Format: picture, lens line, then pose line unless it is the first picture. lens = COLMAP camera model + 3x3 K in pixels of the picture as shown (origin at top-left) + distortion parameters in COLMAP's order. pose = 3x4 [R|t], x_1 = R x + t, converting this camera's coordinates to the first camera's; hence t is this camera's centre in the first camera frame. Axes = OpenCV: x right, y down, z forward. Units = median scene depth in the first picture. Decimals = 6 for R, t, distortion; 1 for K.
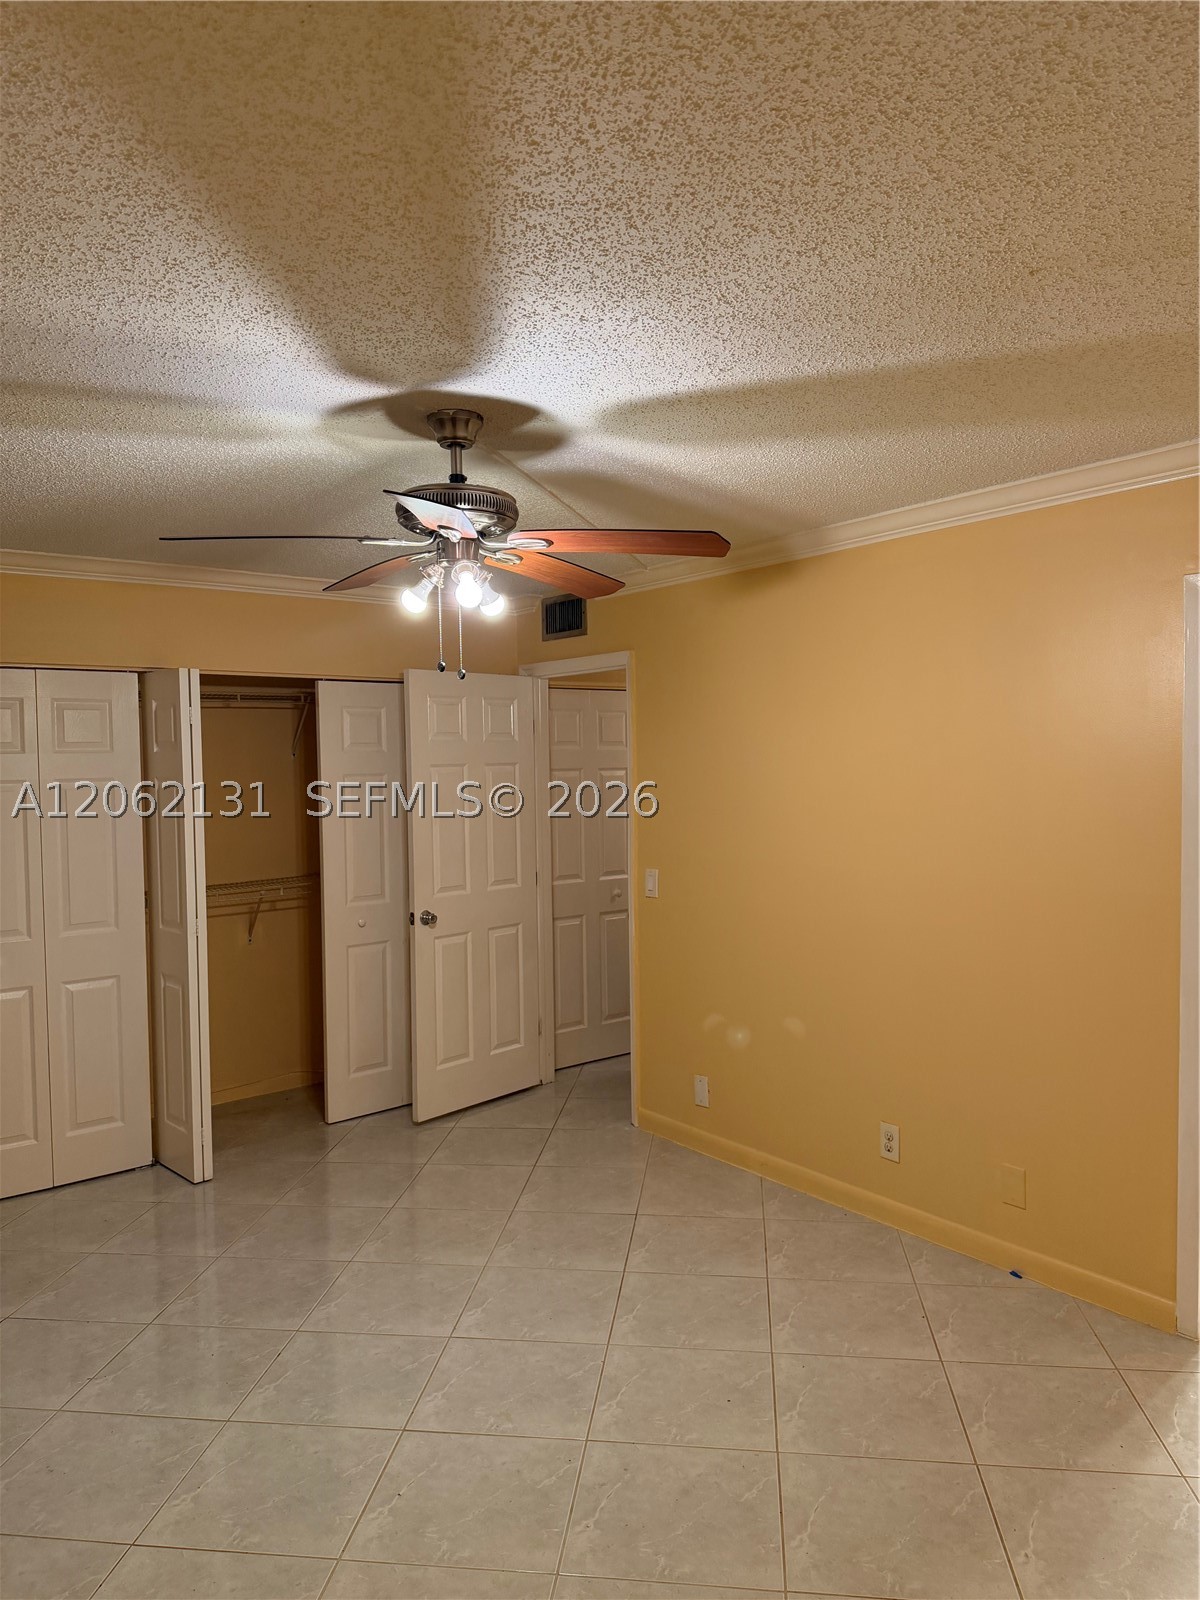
lens RADIAL K [[1103.8, 0, 600.0], [0, 1103.8, 800.0], [0, 0, 1]] dist [0.001306, -0.015569]
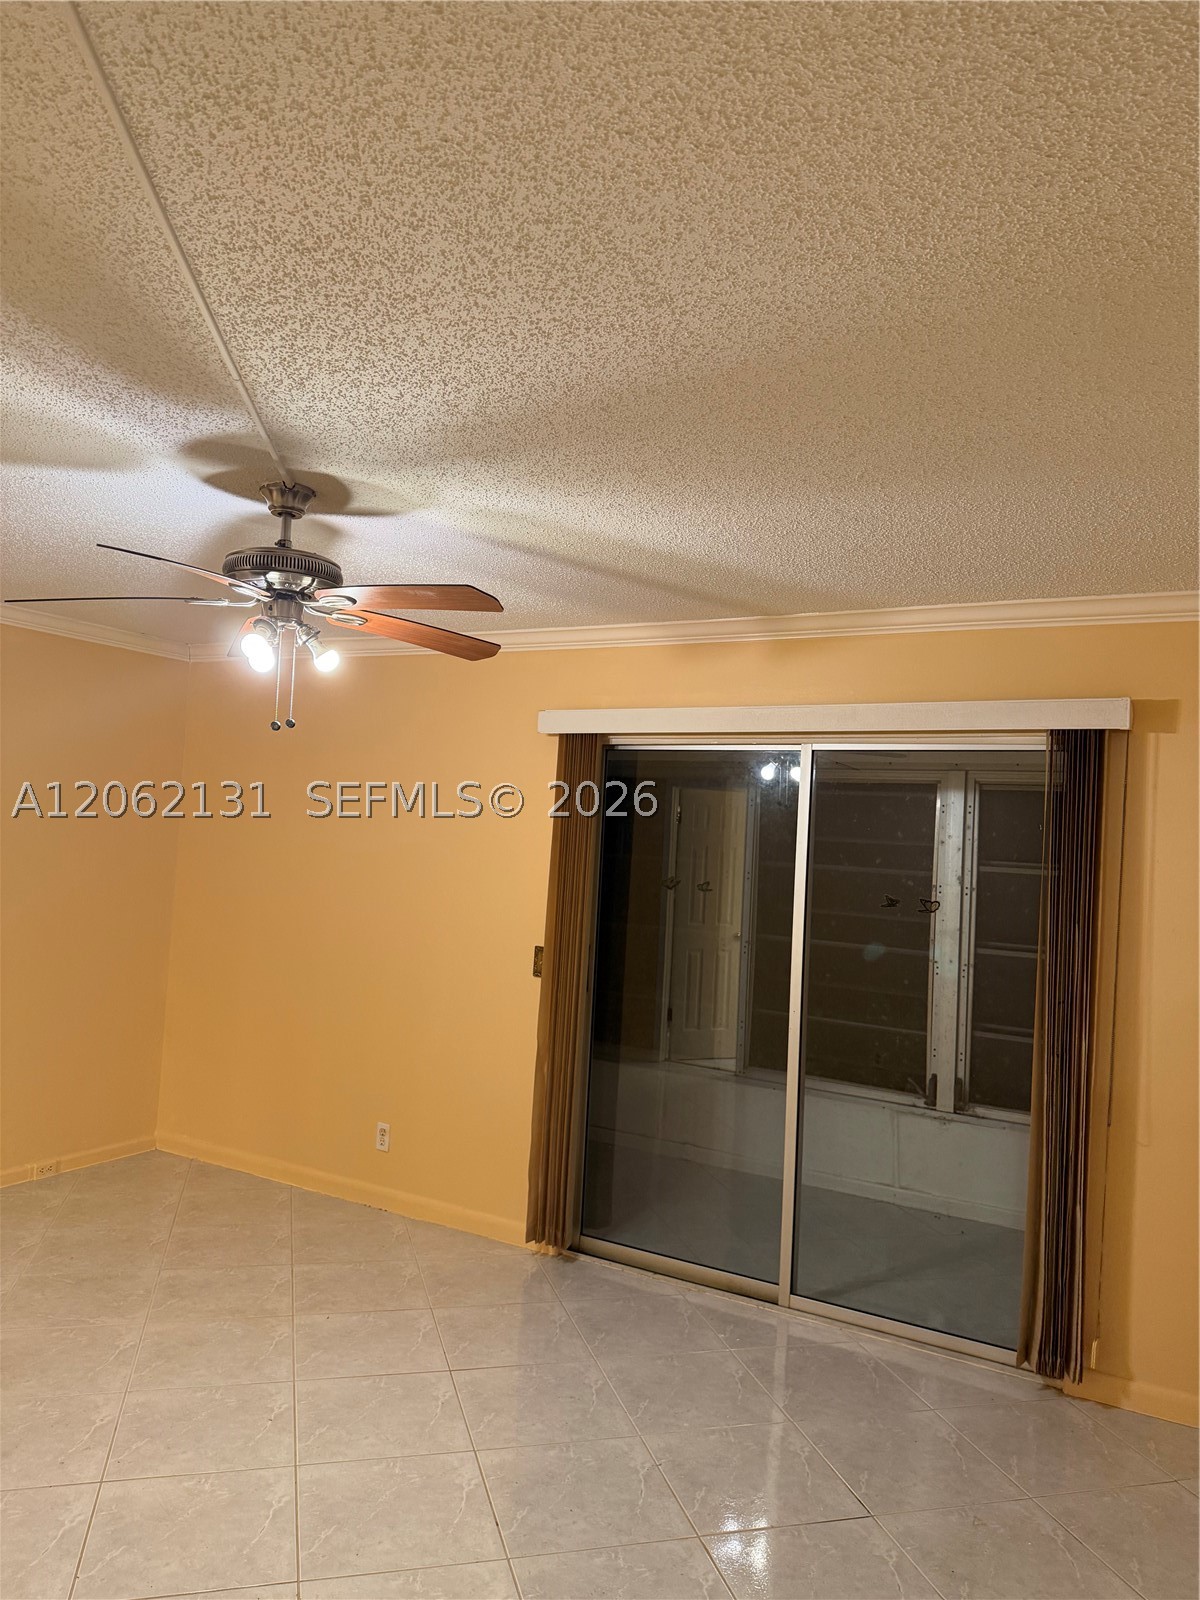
lens RADIAL K [[1135.9, 0, 600.0], [0, 1135.9, 800.0], [0, 0, 1]] dist [0.117963, -0.153152]
pose [[-0.924269, -0.046752, -0.378867, -0.003074], [-0.050737, 0.998712, 0.000534, -0.072017], [0.378354, 0.019716, -0.925451, 2.551165]]
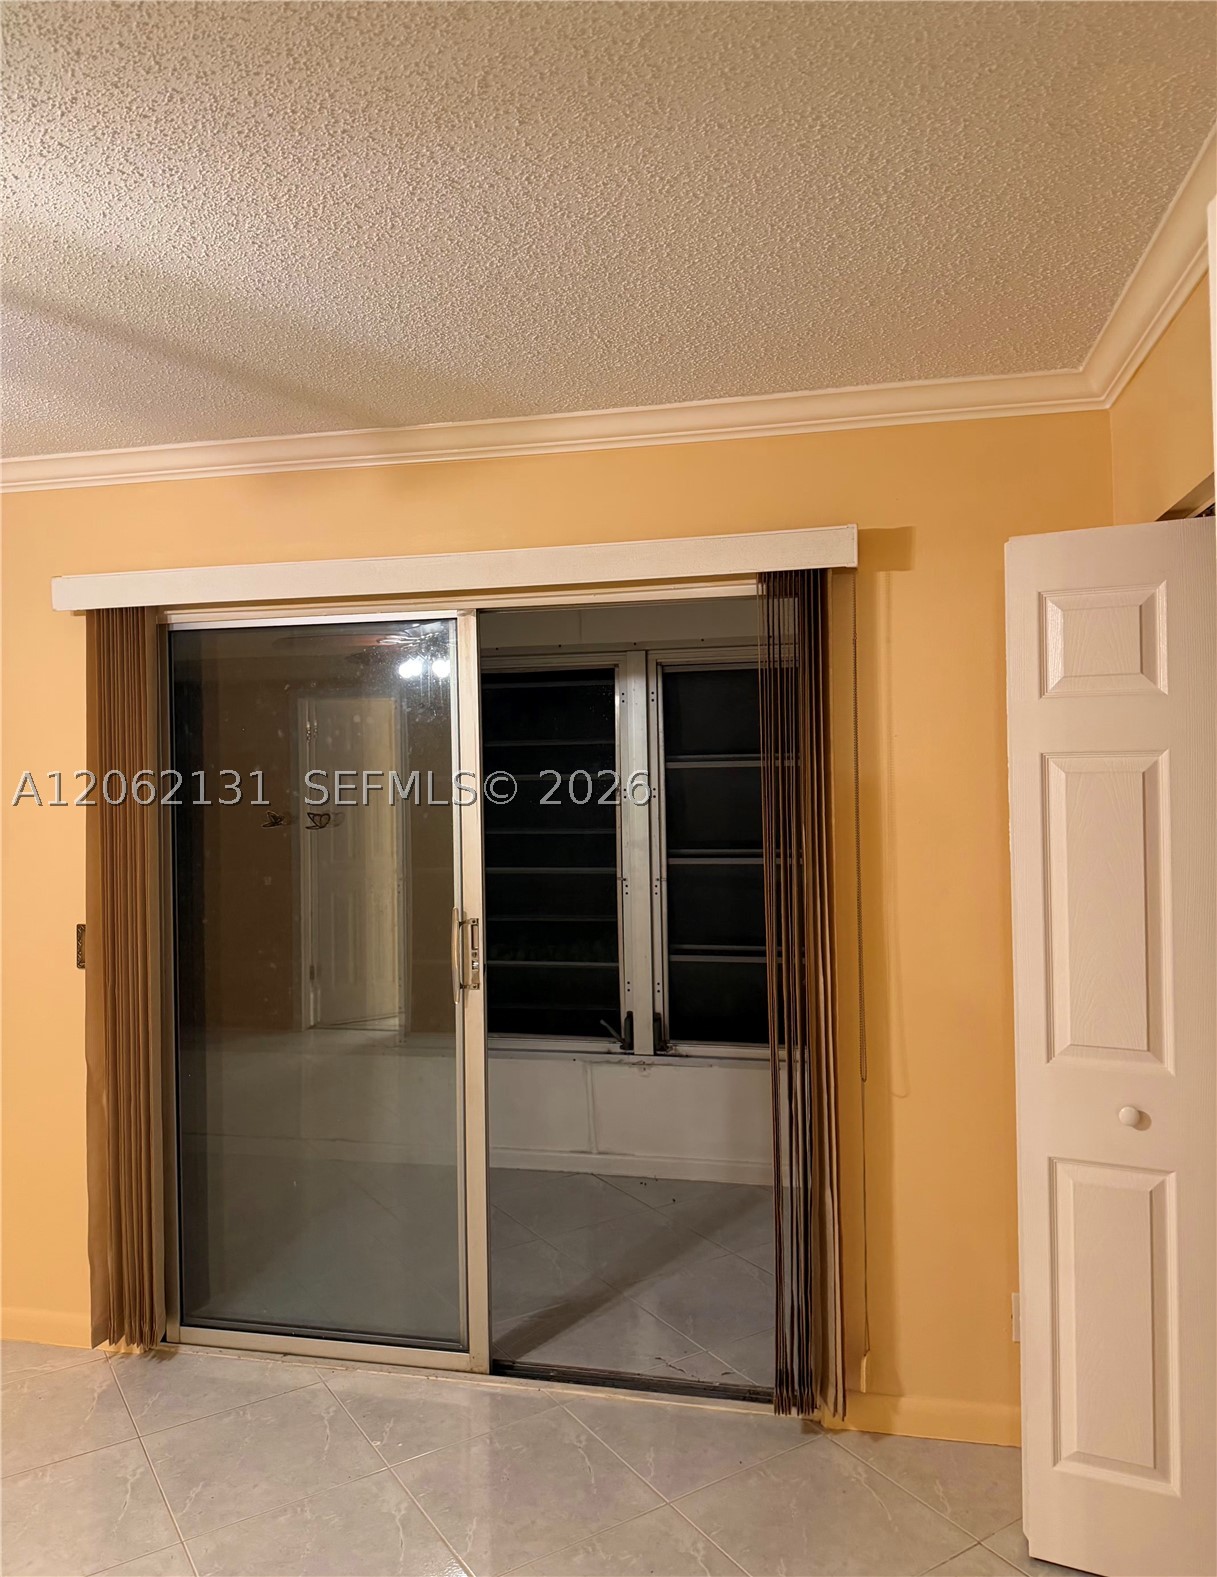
lens RADIAL K [[1178.0, 0, 612.4], [0, 1178.0, 760.5], [0, 0, 1]] dist [0.002746, -0.000626]
pose [[-0.775414, 0.029163, -0.630779, -0.284542], [0.010576, 0.999393, 0.033204, -0.045179], [0.631365, 0.019075, -0.775251, 2.156351]]
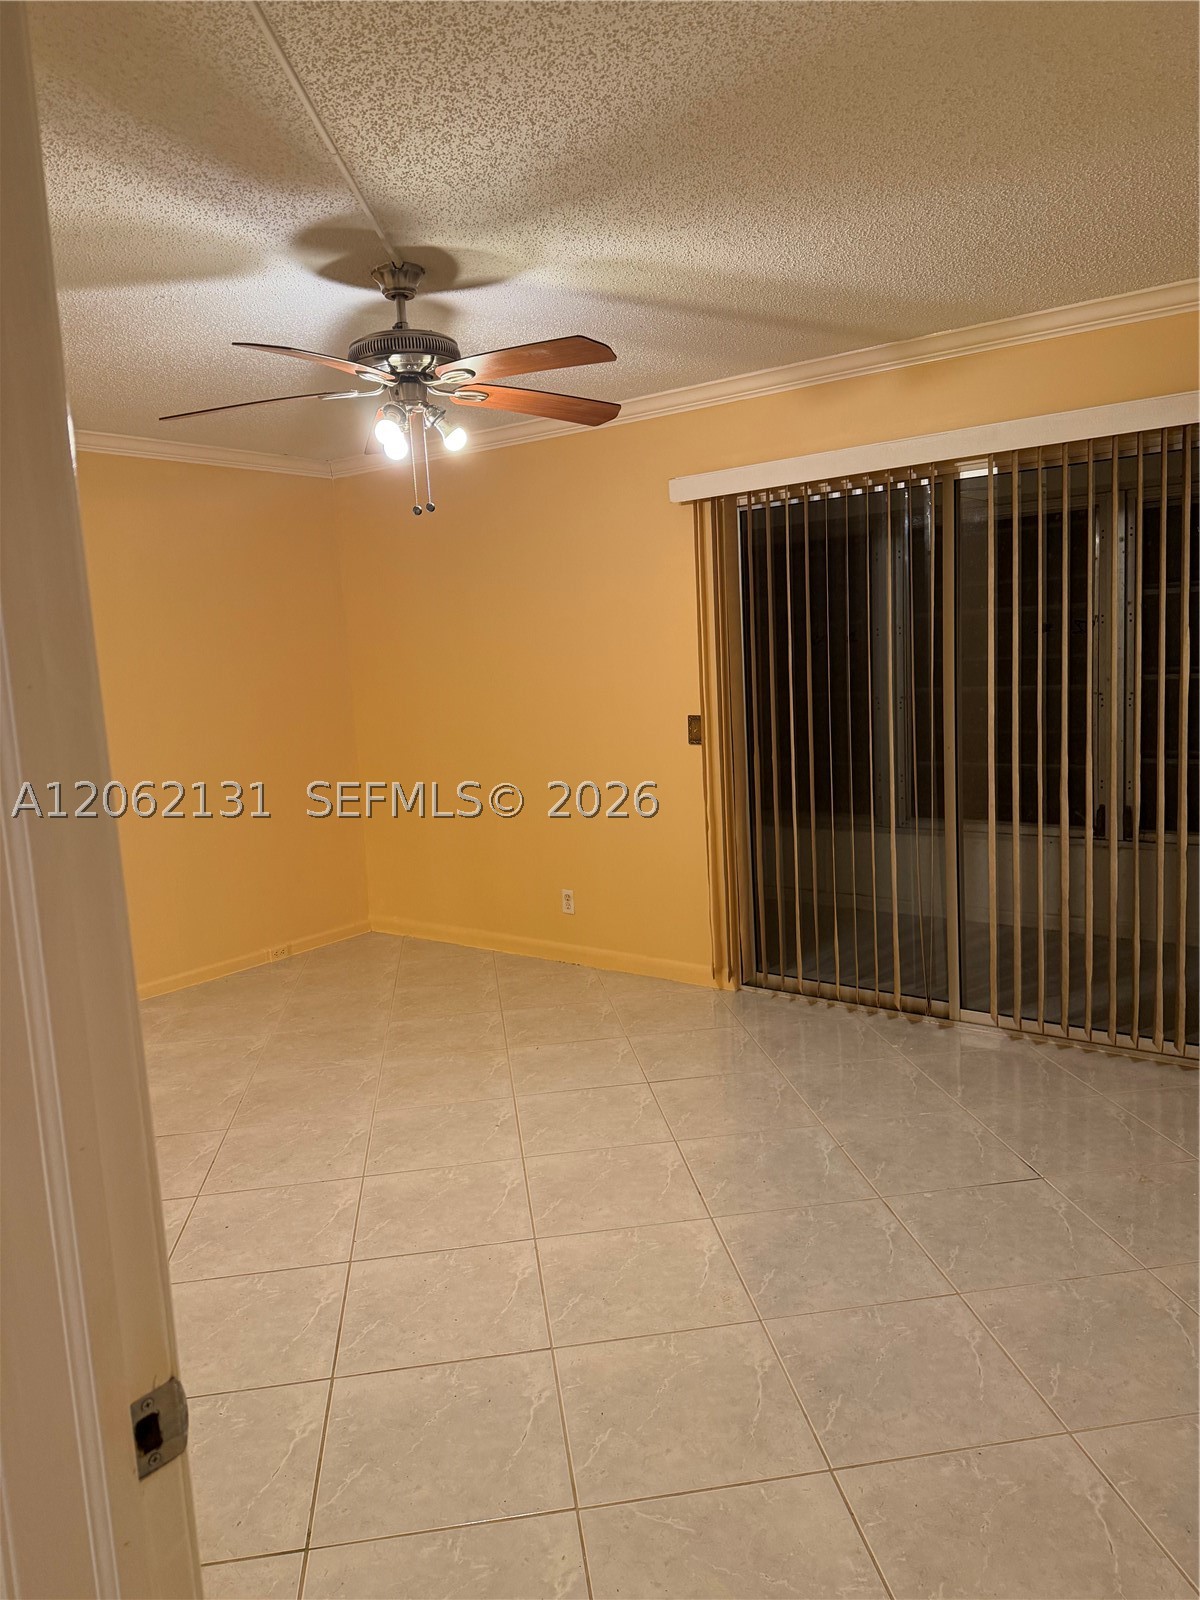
lens RADIAL K [[1138.0, 0, 616.2], [0, 1138.0, 784.2], [0, 0, 1]] dist [0.068363, -0.066172]
pose [[-0.961758, 0.098011, -0.255765, 0.001103], [0.057504, 0.985227, 0.161311, -0.020228], [0.267797, 0.140435, -0.953186, 2.617583]]
